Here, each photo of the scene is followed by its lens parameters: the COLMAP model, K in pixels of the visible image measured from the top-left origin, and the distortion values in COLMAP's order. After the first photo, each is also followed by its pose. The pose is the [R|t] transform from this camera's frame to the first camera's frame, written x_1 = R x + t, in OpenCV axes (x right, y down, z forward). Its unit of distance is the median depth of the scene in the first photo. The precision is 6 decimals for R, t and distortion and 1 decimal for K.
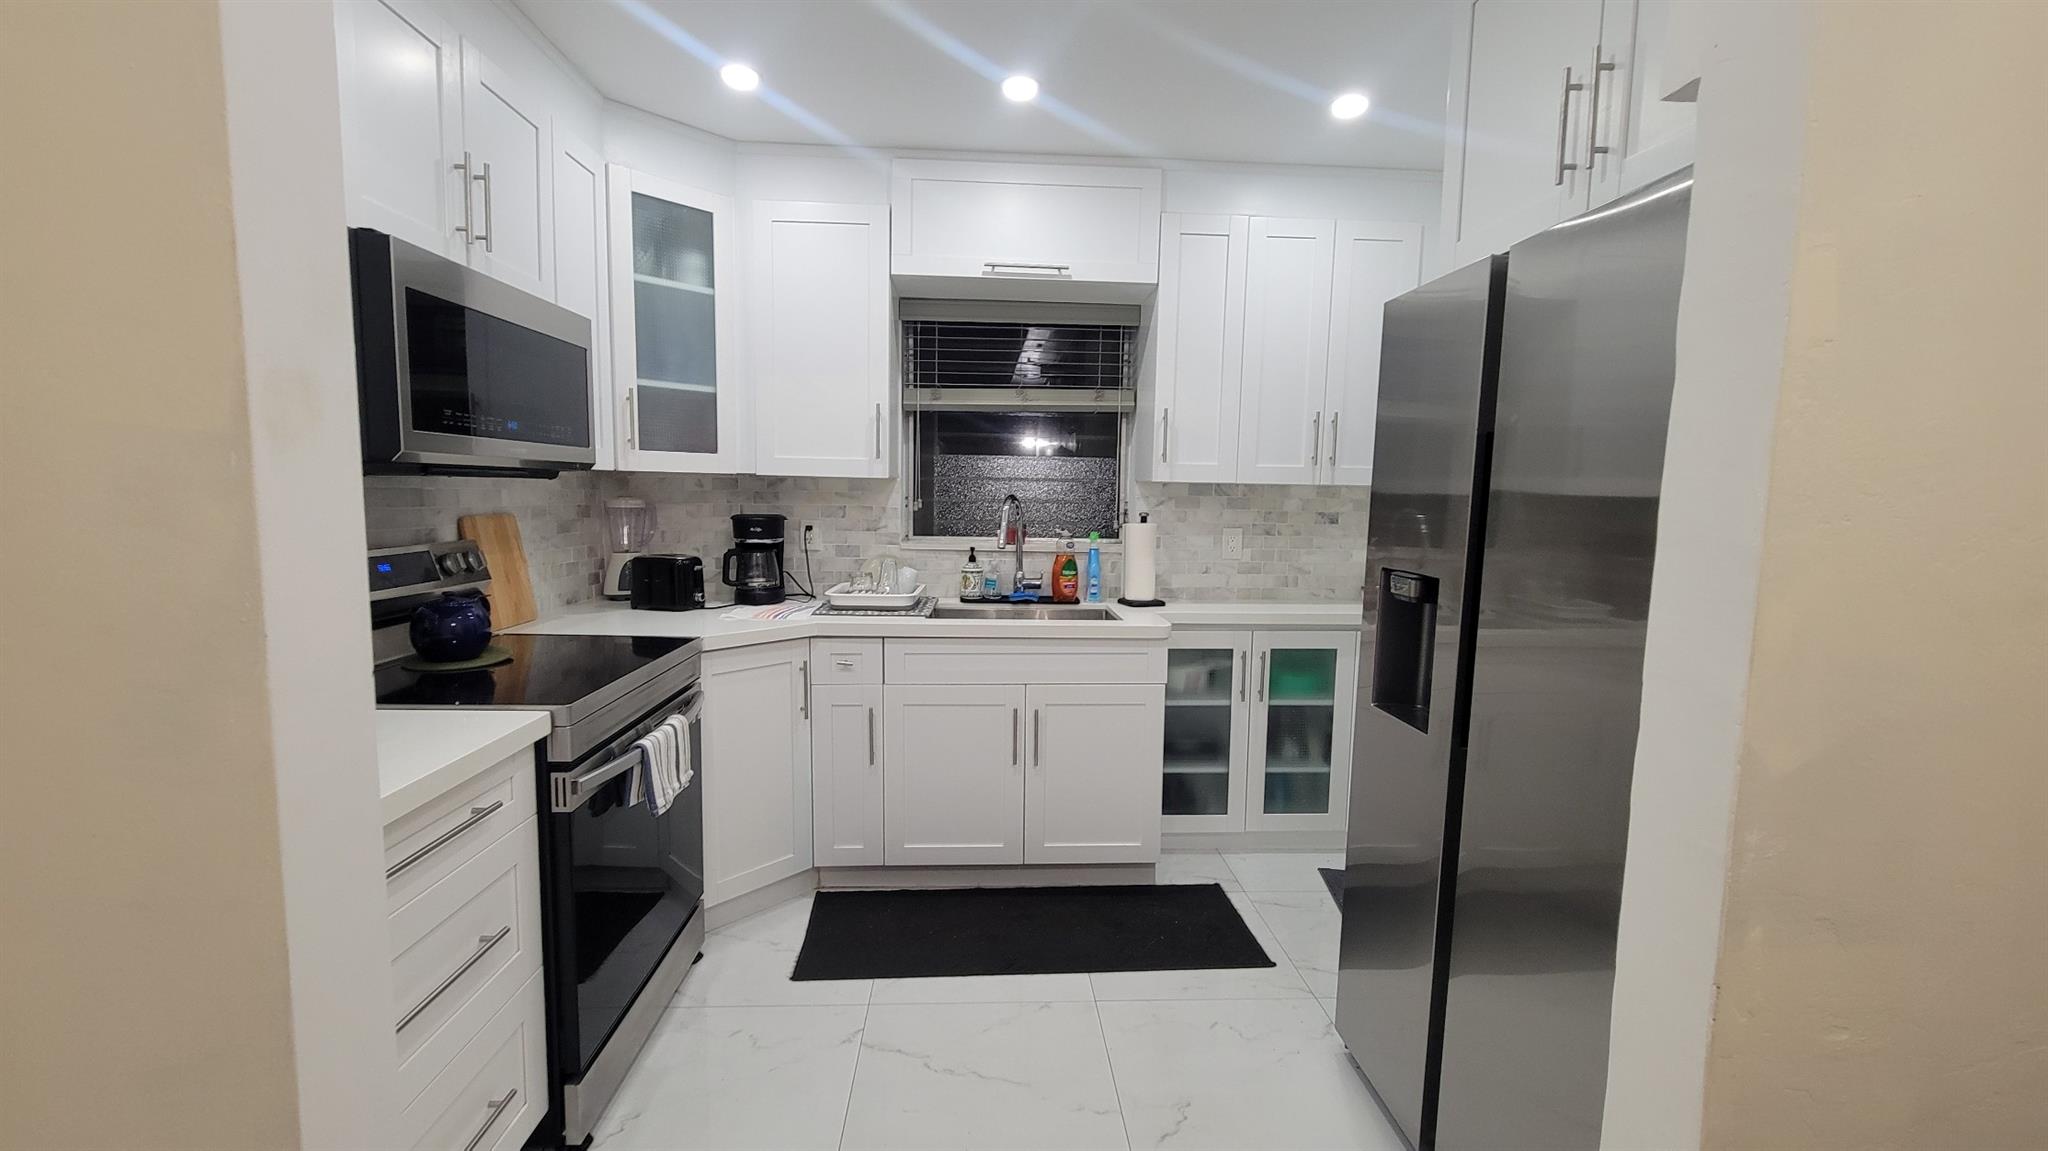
lens RADIAL K [[839.4, 0, 1020.3], [0, 839.4, 564.5], [0, 0, 1]] dist [-0.000026, 0.000918]
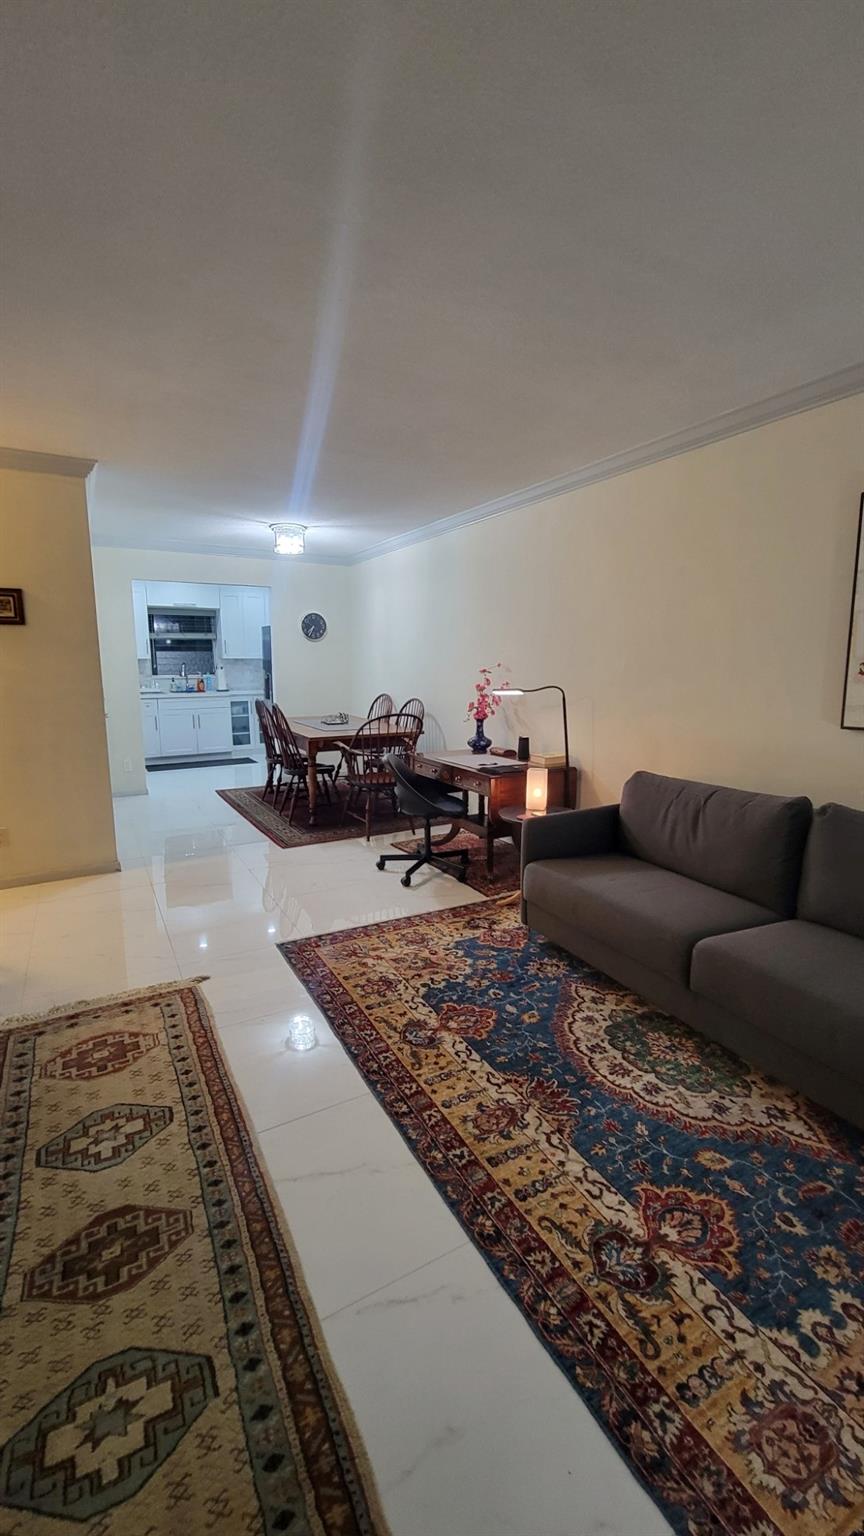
lens RADIAL K [[629.6, 0, 429.9], [0, 629.6, 765.2], [0, 0, 1]] dist [-0.000026, 0.000918]
pose [[0.902090, -0.090203, 0.422016, -0.237275], [0.050000, 0.993172, 0.105405, 0.122866], [-0.428642, -0.073984, 0.900440, -1.943284]]
